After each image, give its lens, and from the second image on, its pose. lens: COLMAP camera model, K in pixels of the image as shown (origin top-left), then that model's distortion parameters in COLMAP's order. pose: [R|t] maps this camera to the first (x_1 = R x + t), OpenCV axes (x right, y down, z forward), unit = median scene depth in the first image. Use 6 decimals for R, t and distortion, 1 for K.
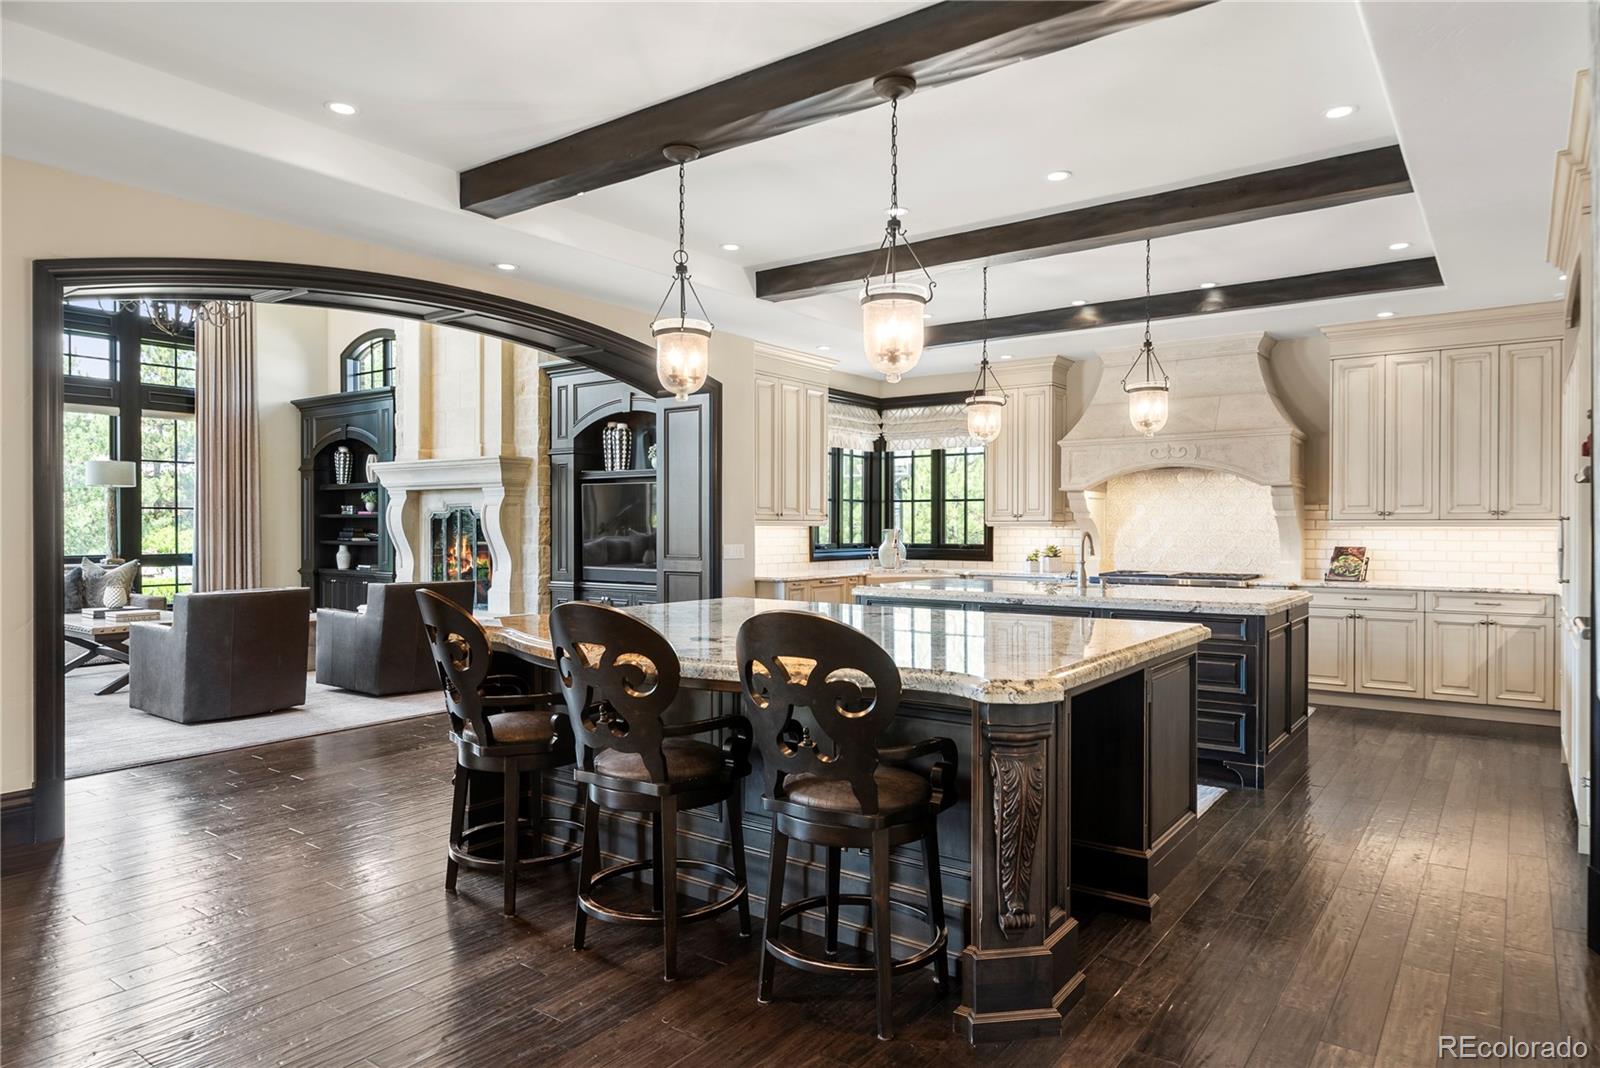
lens RADIAL K [[985.8, 0, 800.0], [0, 985.8, 534.0], [0, 0, 1]] dist [-0.000094, -0.000056]
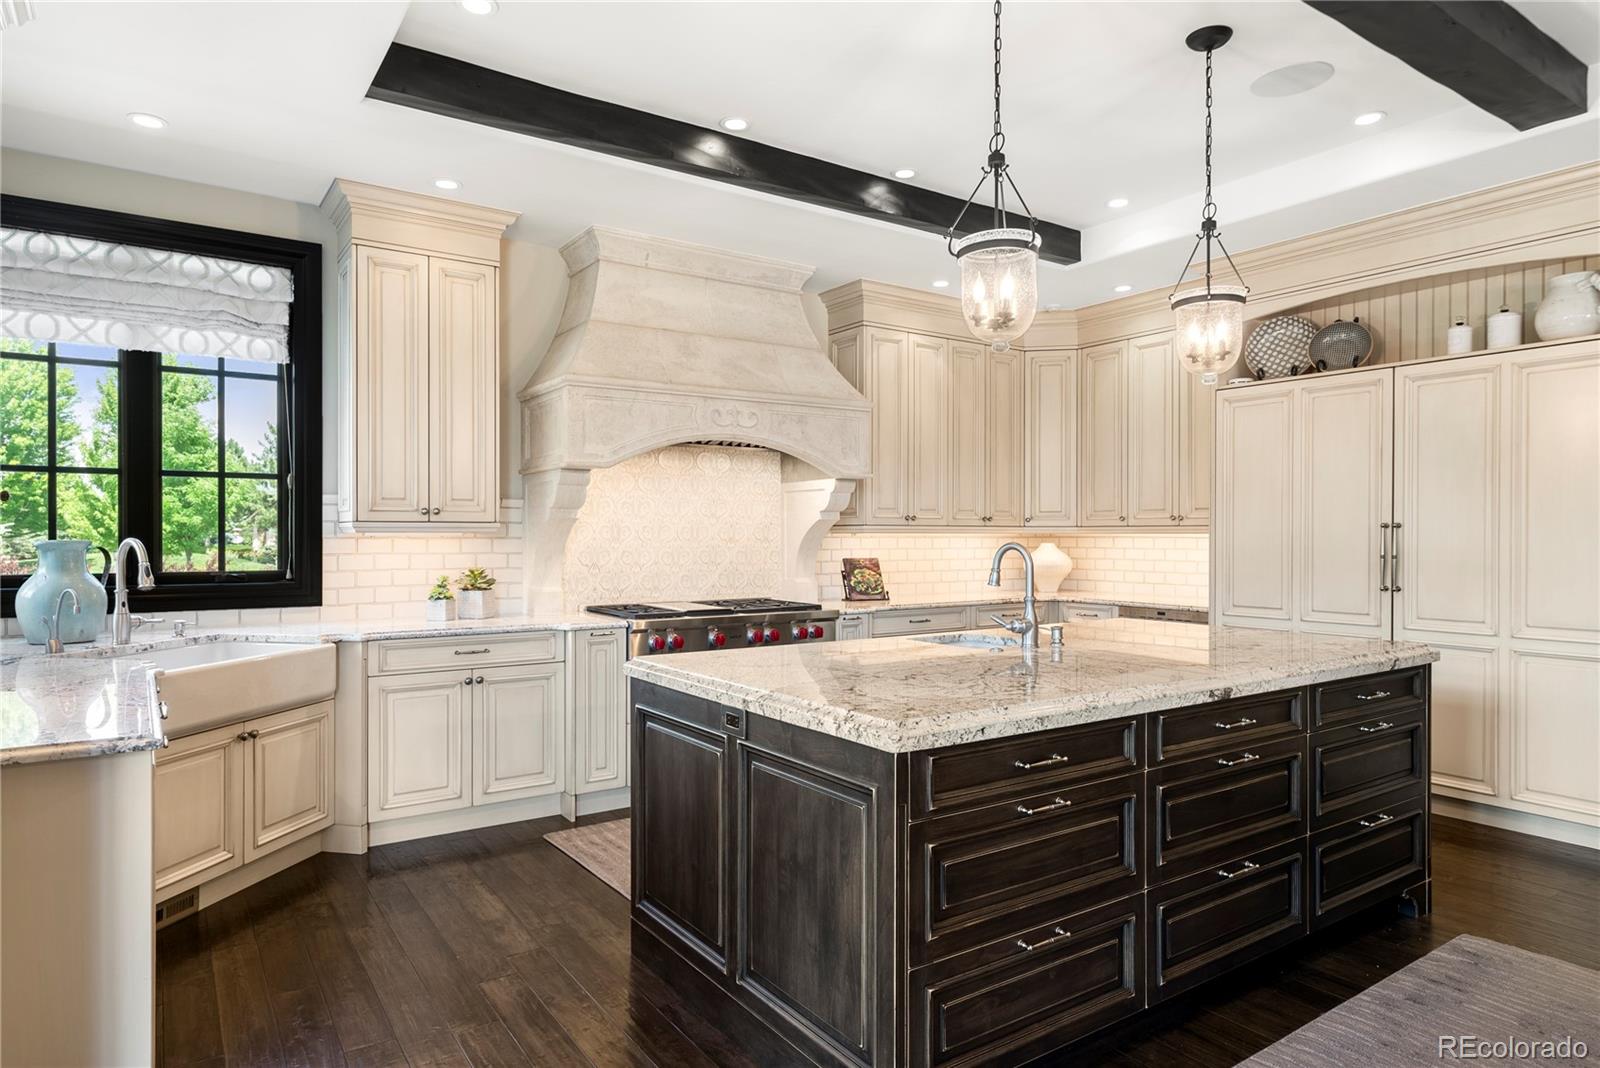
lens RADIAL K [[944.5, 0, 800.0], [0, 944.5, 534.0], [0, 0, 1]] dist [-0.000786, 0.000012]
pose [[0.332268, 0.000472, 0.943185, -0.170724], [0.006887, 0.999972, -0.002926, -0.004358], [-0.943160, 0.007468, 0.332255, 0.671844]]
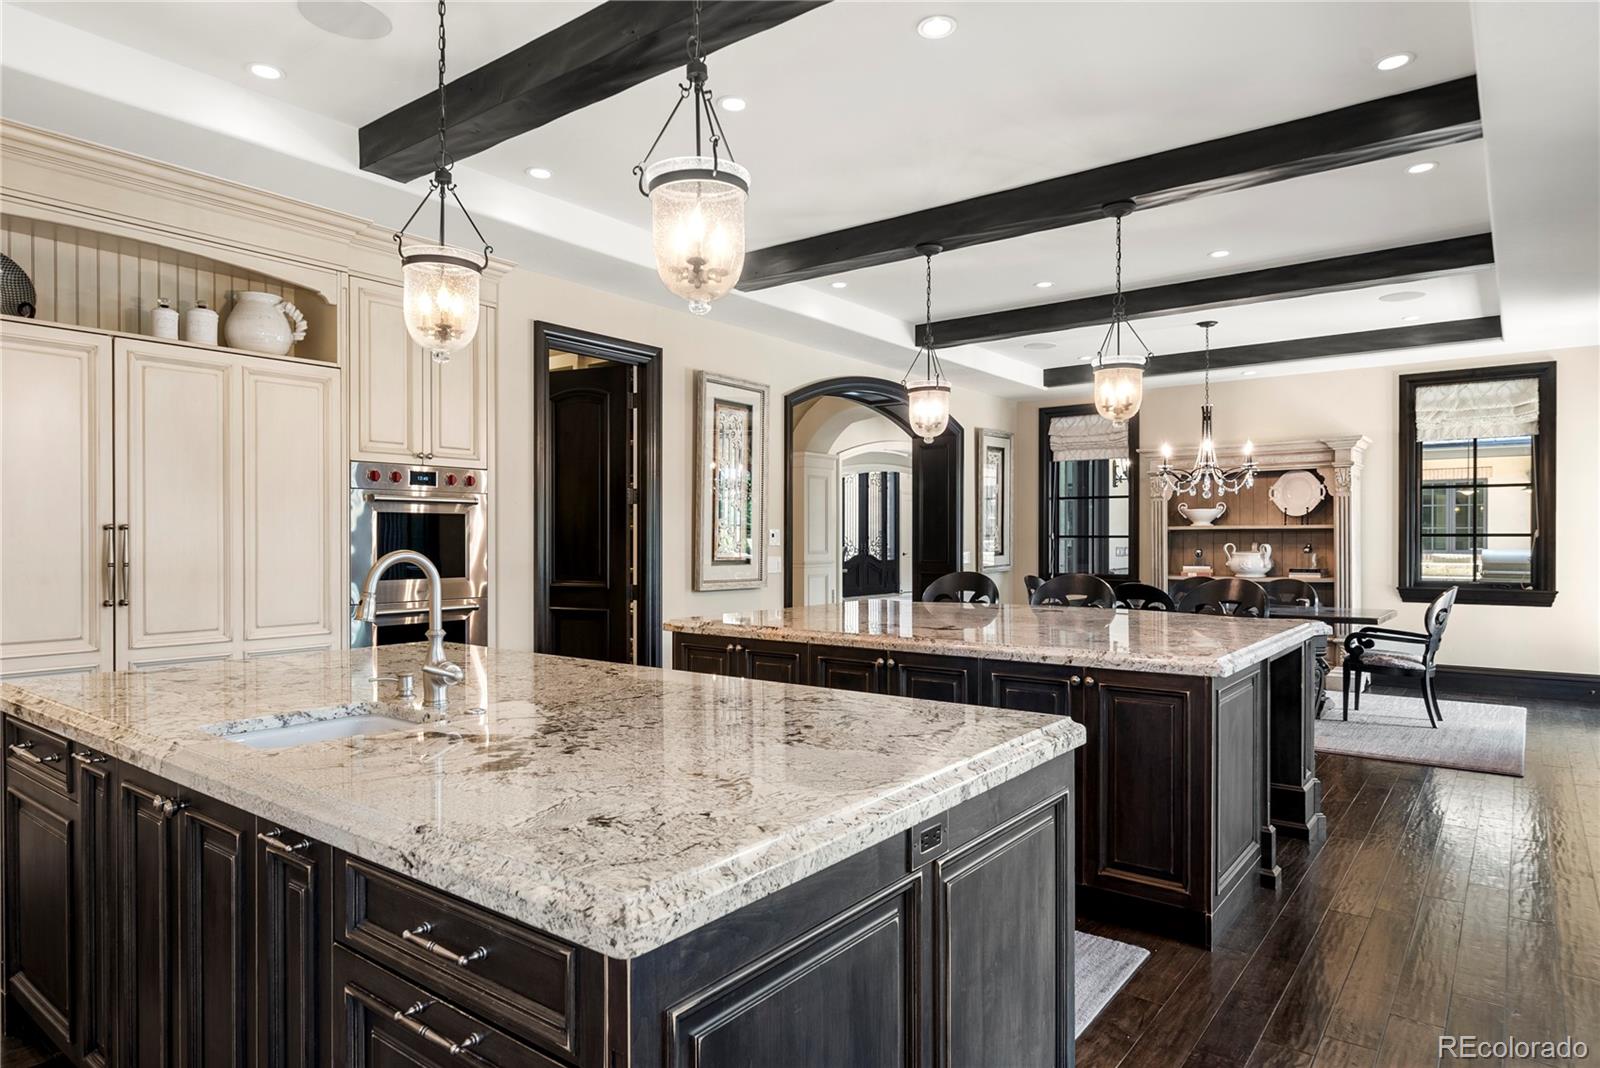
lens RADIAL K [[950.3, 0, 800.0], [0, 950.3, 534.0], [0, 0, 1]] dist [-0.047393, -0.000103]
pose [[-0.999761, 0.003933, 0.021498, 0.440624], [0.004026, 0.999983, 0.004249, -0.006755], [-0.021481, 0.004335, -0.999760, 1.294743]]
